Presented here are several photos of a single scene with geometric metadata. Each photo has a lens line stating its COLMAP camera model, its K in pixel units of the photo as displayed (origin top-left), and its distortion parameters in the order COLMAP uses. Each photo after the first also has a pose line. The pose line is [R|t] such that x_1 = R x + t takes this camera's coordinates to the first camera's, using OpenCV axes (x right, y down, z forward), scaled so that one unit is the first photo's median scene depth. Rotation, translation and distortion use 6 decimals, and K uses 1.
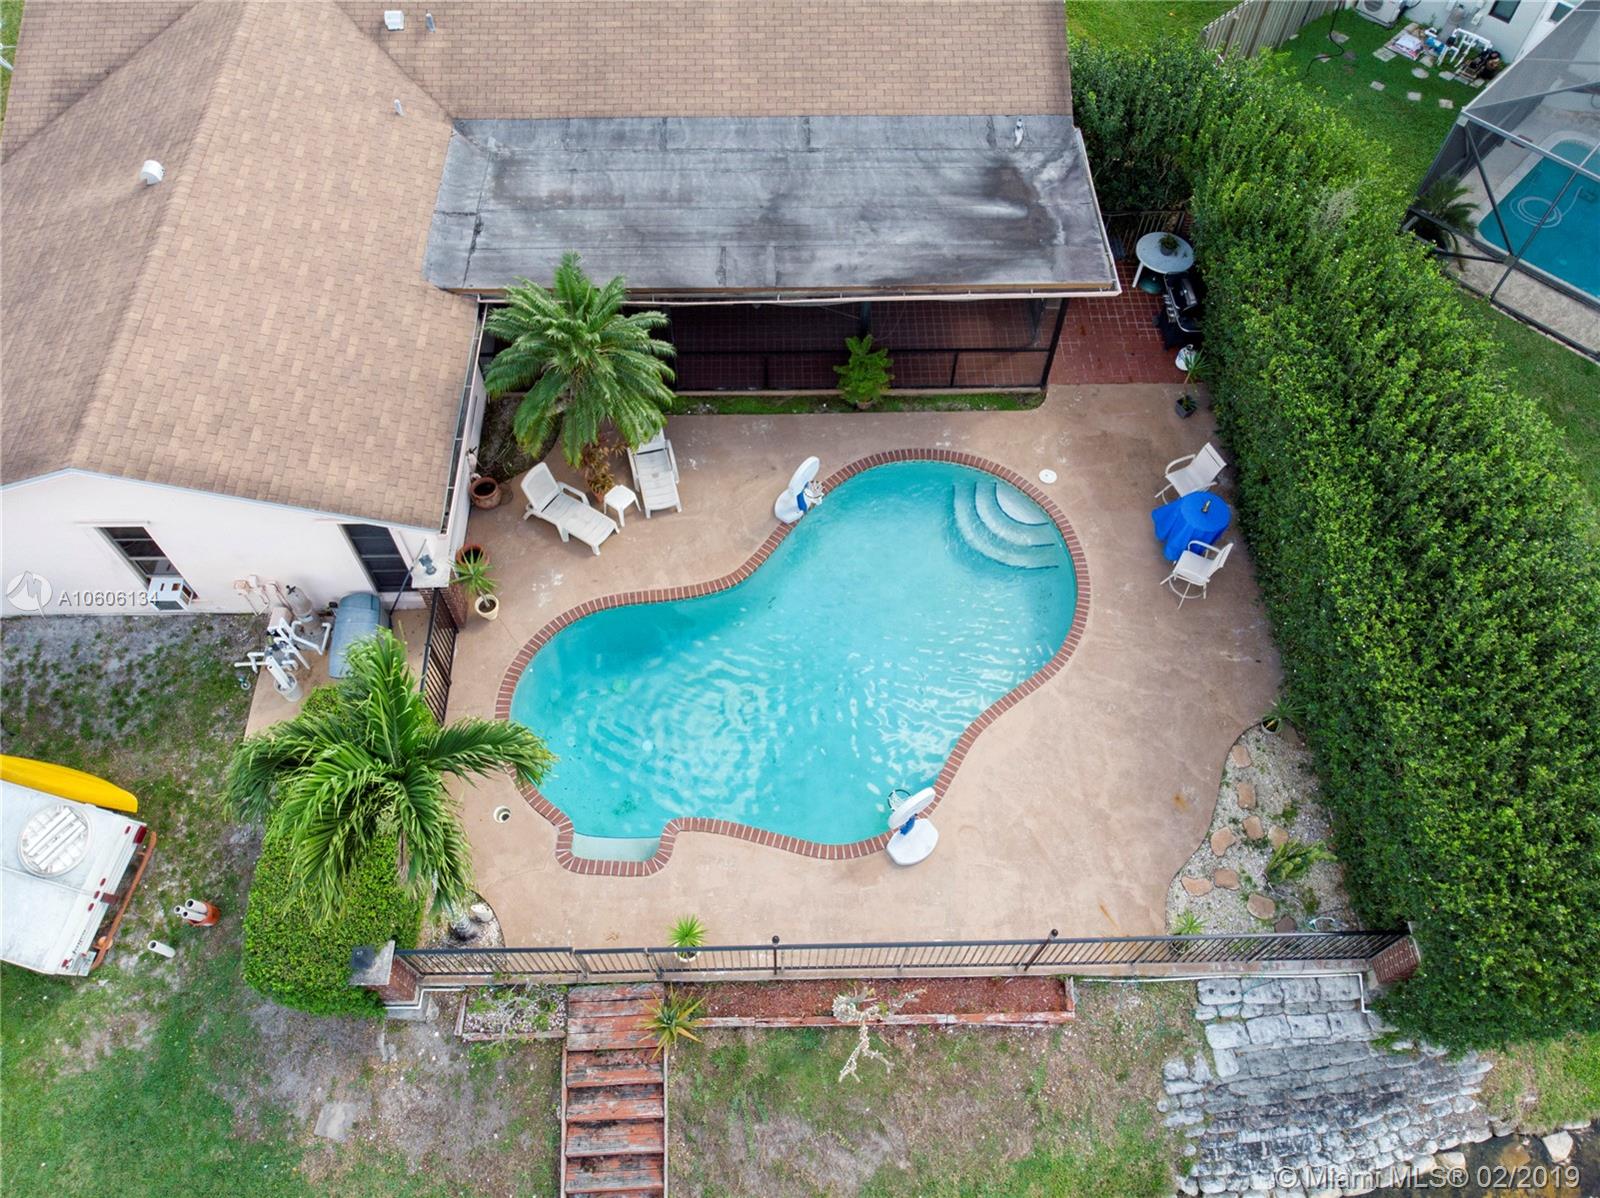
lens RADIAL K [[1121.3, 0, 799.7], [0, 1121.3, 595.4], [0, 0, 1]] dist [0.000906, 0.000165]
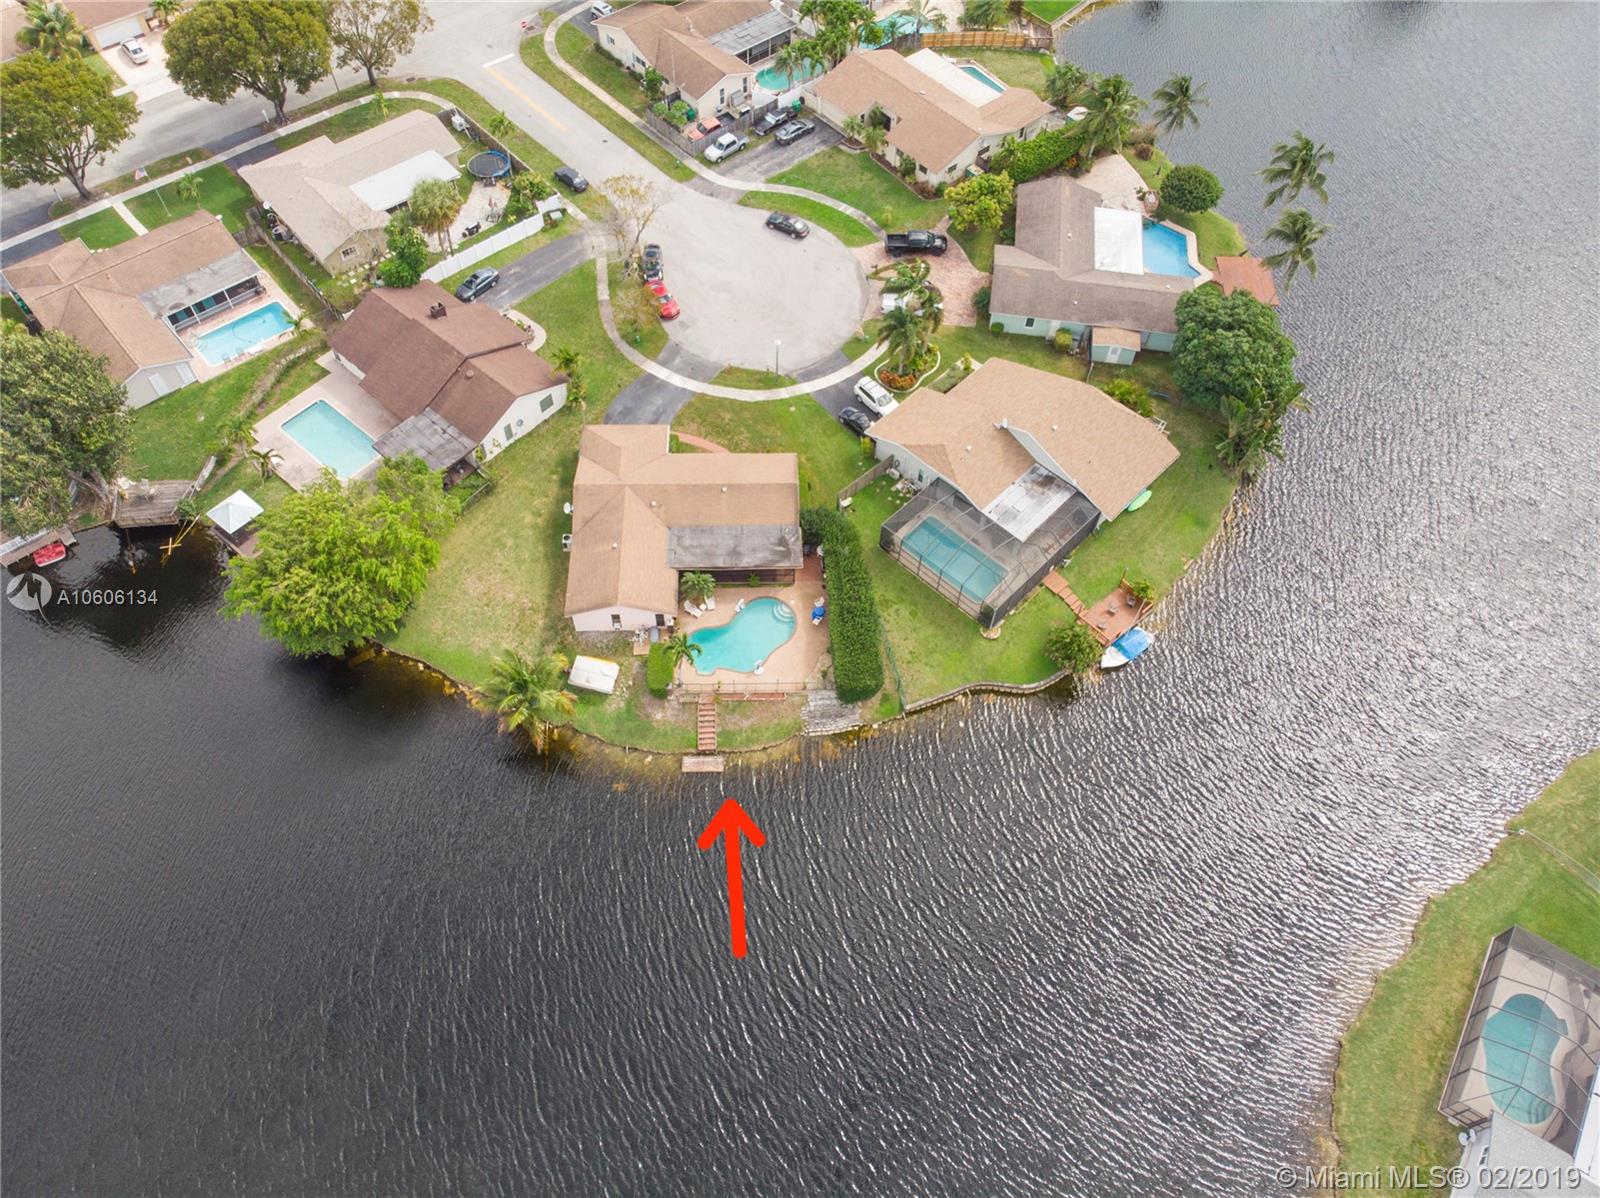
lens RADIAL K [[1121.3, 0, 800.4], [0, 1121.3, 603.0], [0, 0, 1]] dist [0.000906, 0.000165]
pose [[0.999778, 0.001972, 0.020984, 0.169388], [-0.001334, 0.999538, -0.030378, 0.044981], [-0.021035, 0.030343, 0.999318, -4.108806]]
